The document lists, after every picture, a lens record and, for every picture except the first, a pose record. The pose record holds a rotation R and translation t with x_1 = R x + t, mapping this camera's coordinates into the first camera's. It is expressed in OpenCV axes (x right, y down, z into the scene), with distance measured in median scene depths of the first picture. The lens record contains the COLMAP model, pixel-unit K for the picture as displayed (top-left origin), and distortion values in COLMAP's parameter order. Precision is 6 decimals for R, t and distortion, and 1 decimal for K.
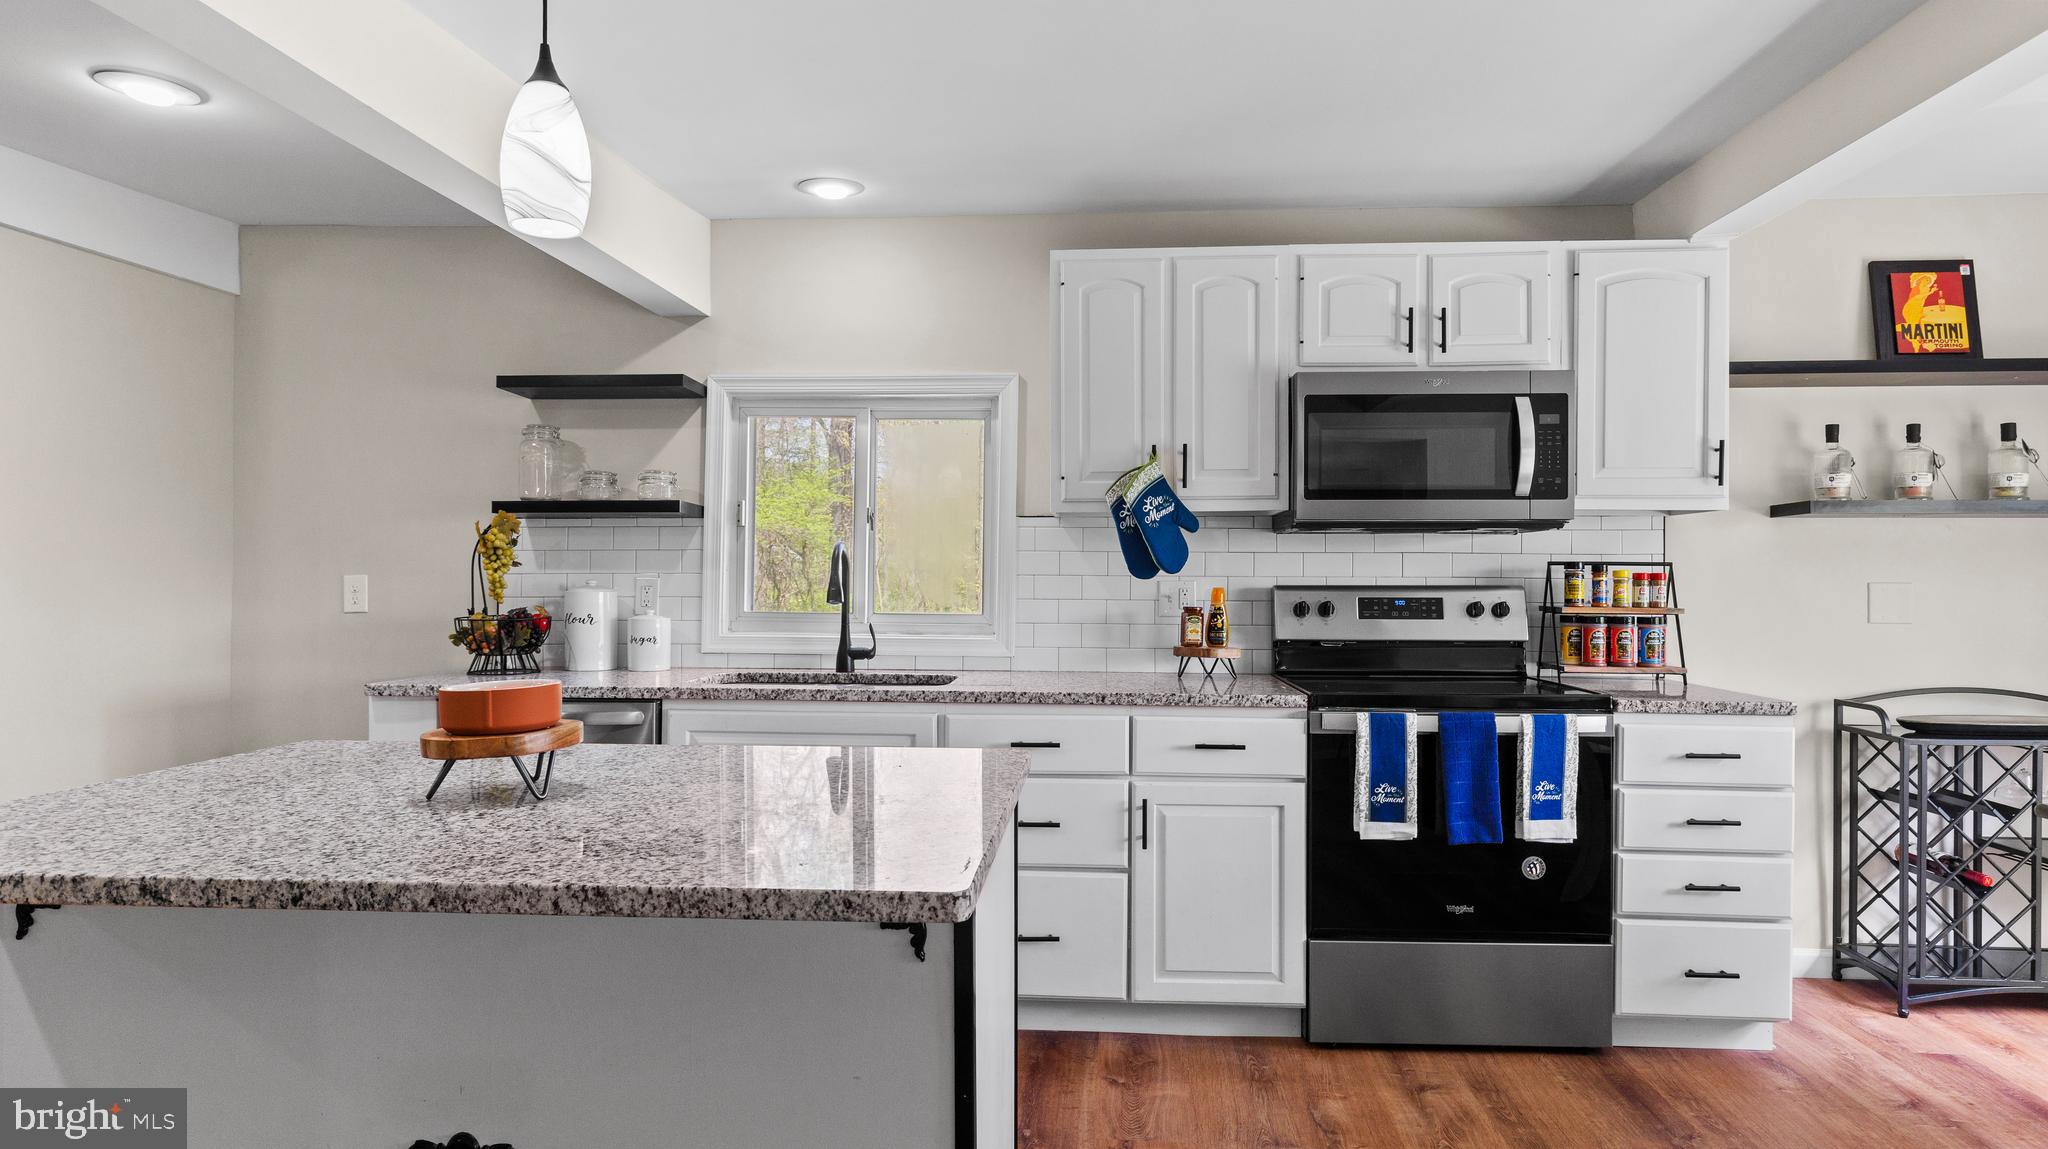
lens RADIAL K [[1100.6, 0, 1031.0], [0, 1100.6, 580.9], [0, 0, 1]] dist [0.001160, -0.000714]
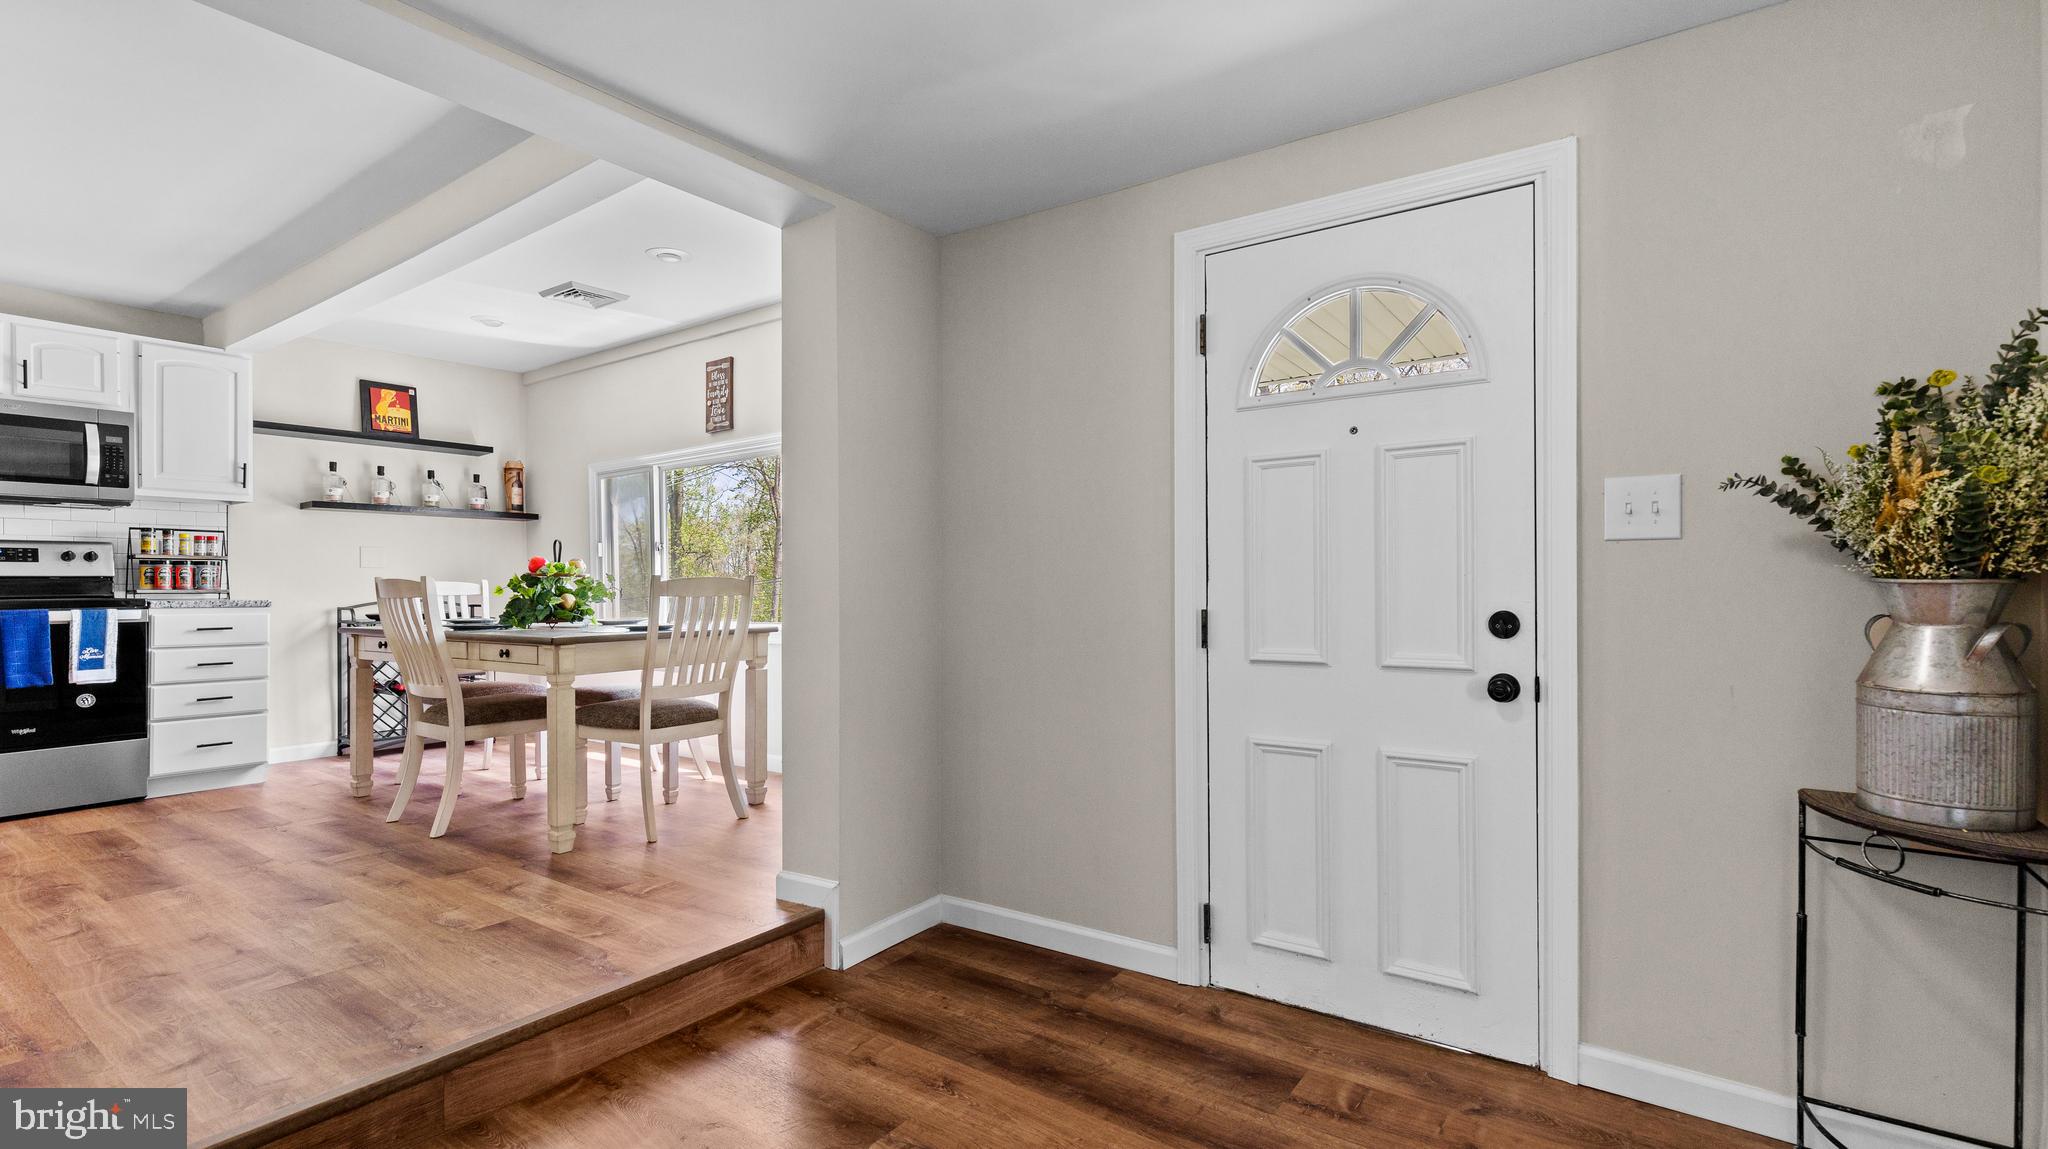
lens RADIAL K [[923.1, 0, 1043.7], [0, 923.1, 583.4], [0, 0, 1]] dist [0.002490, -0.000778]
pose [[0.514369, -0.004873, 0.857555, -0.008409], [0.007887, 0.999968, 0.000951, 0.076513], [-0.857533, 0.006274, 0.514391, -0.879668]]
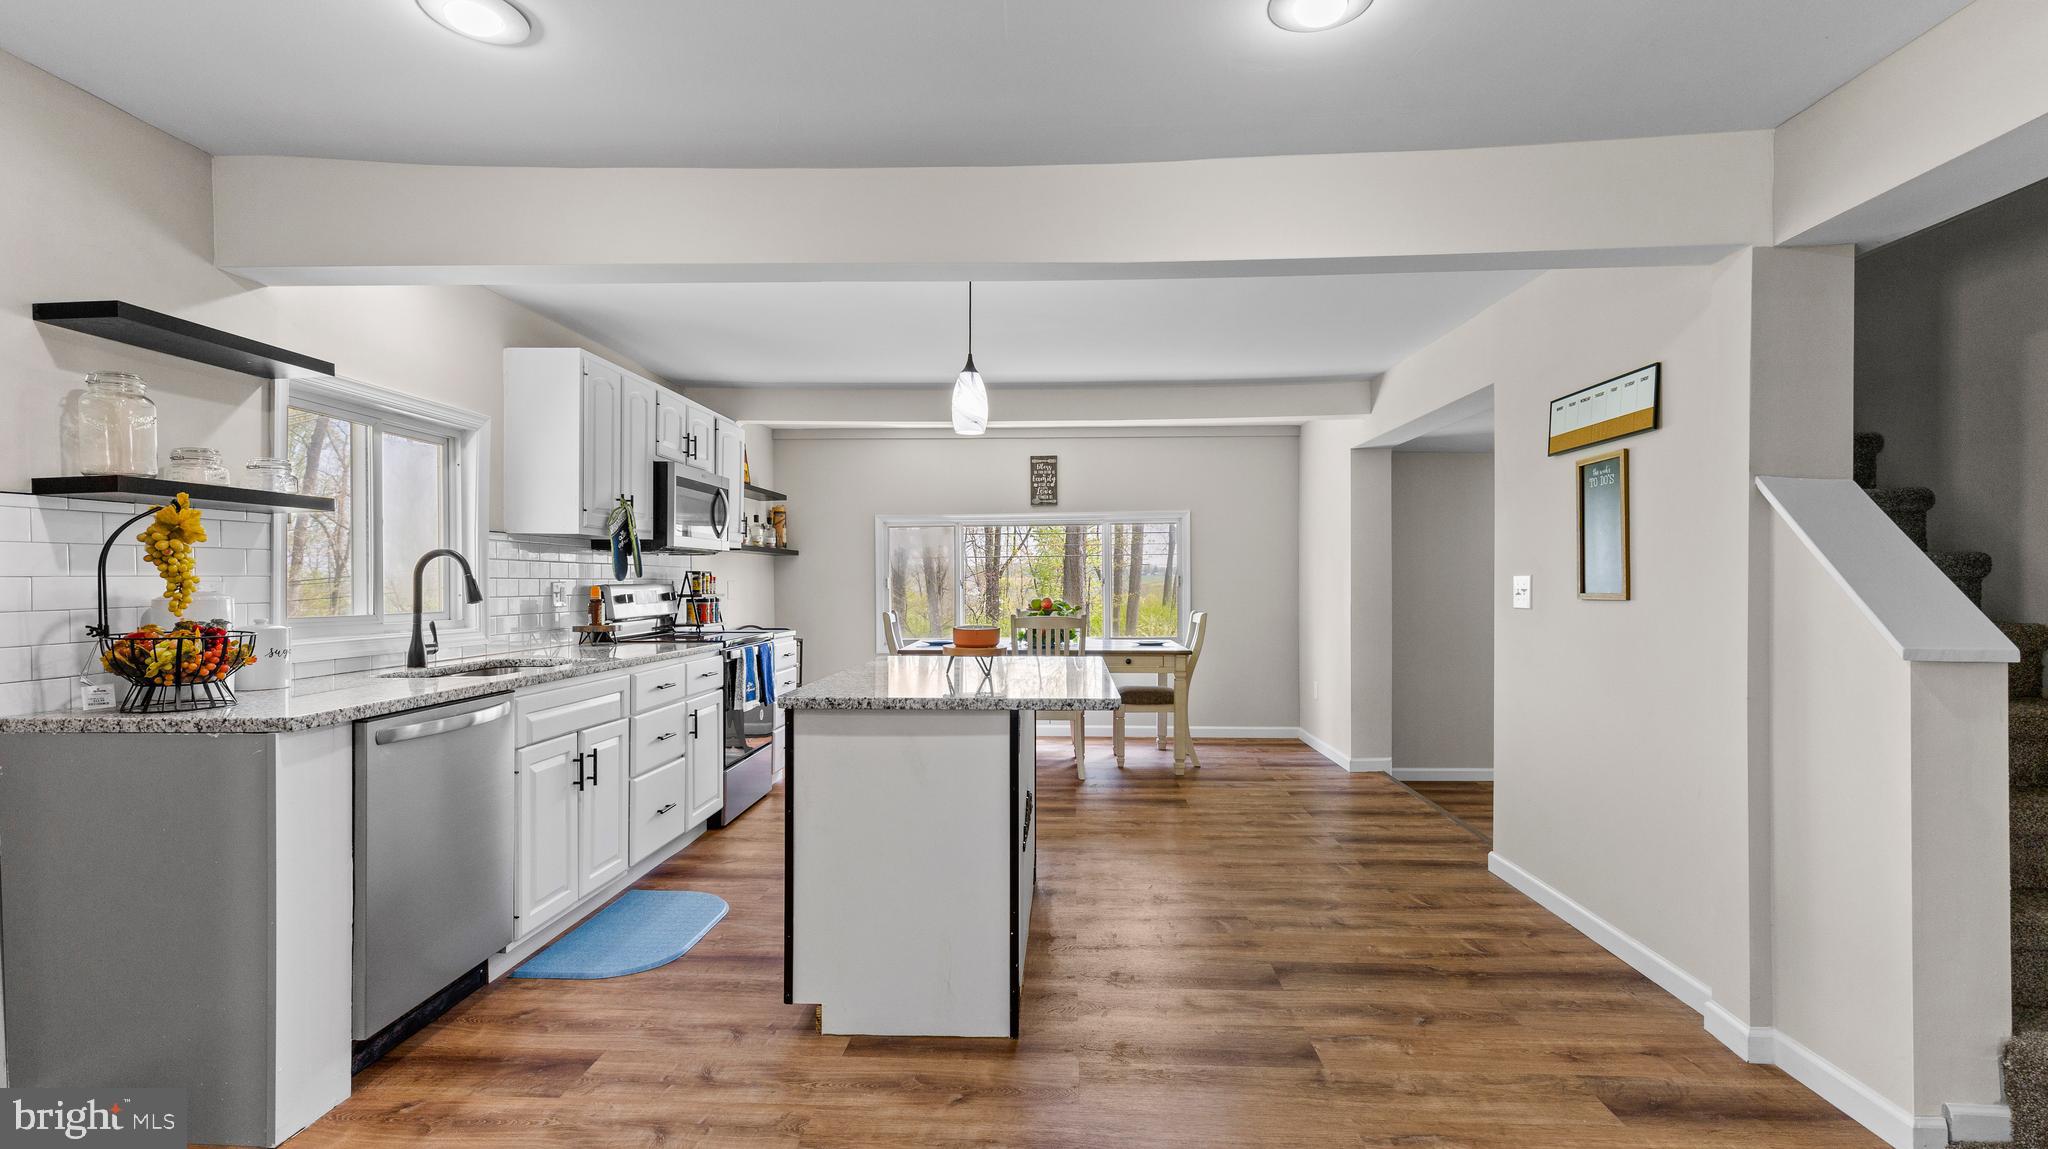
lens RADIAL K [[923.1, 0, 1038.9], [0, 923.1, 580.5], [0, 0, 1]] dist [0.002490, -0.000778]
pose [[-0.030040, -0.001991, 0.999547, -1.171795], [0.001174, 0.999997, 0.002027, -0.004407], [-0.999548, 0.001234, -0.030038, 0.444362]]
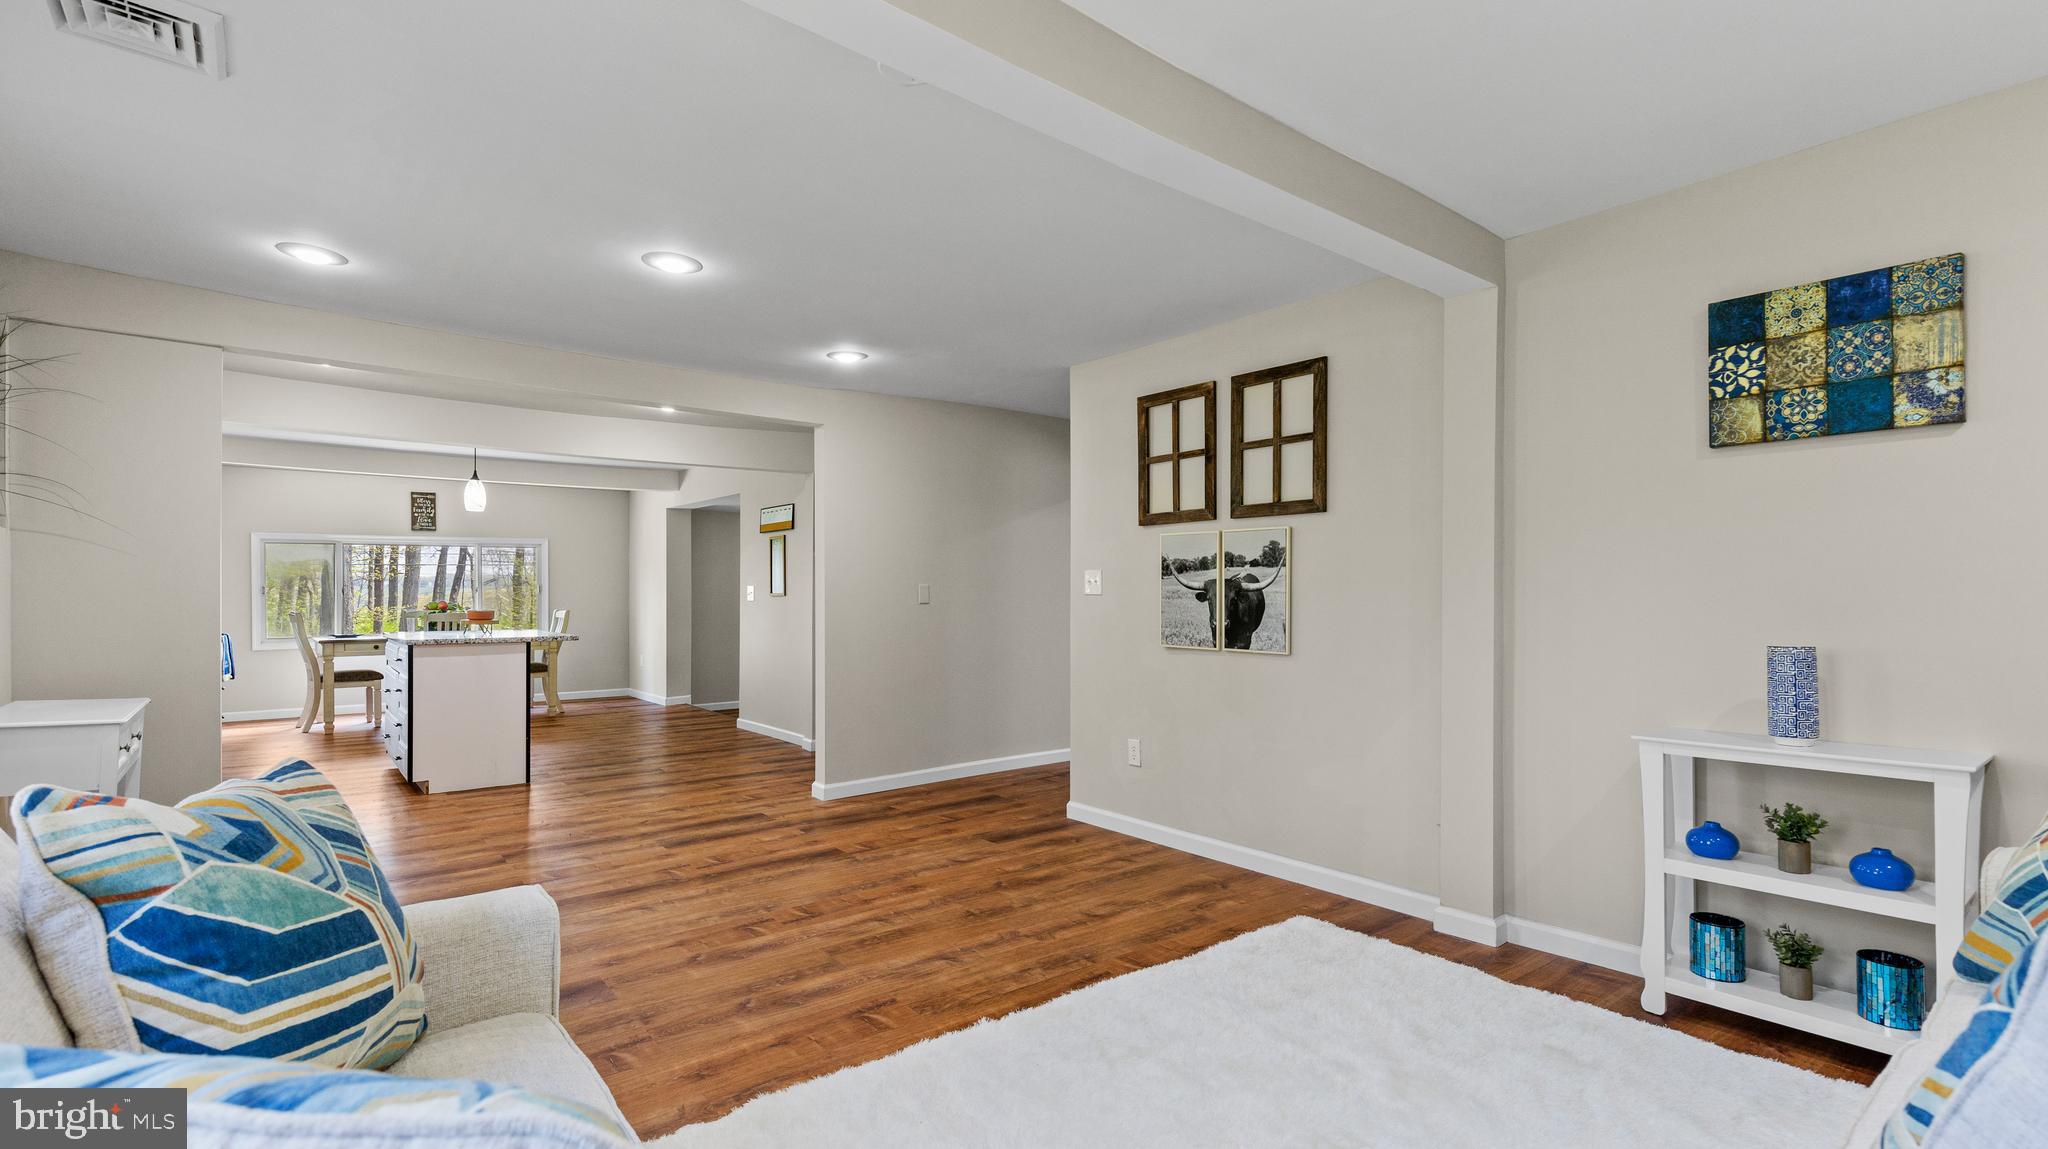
lens RADIAL K [[923.1, 0, 1033.5], [0, 923.1, 585.1], [0, 0, 1]] dist [0.002490, -0.000778]
pose [[-0.680946, 0.003920, 0.732324, -2.340930], [-0.000095, 0.999985, -0.005441, 0.004242], [-0.732334, -0.003775, -0.680935, 0.928166]]
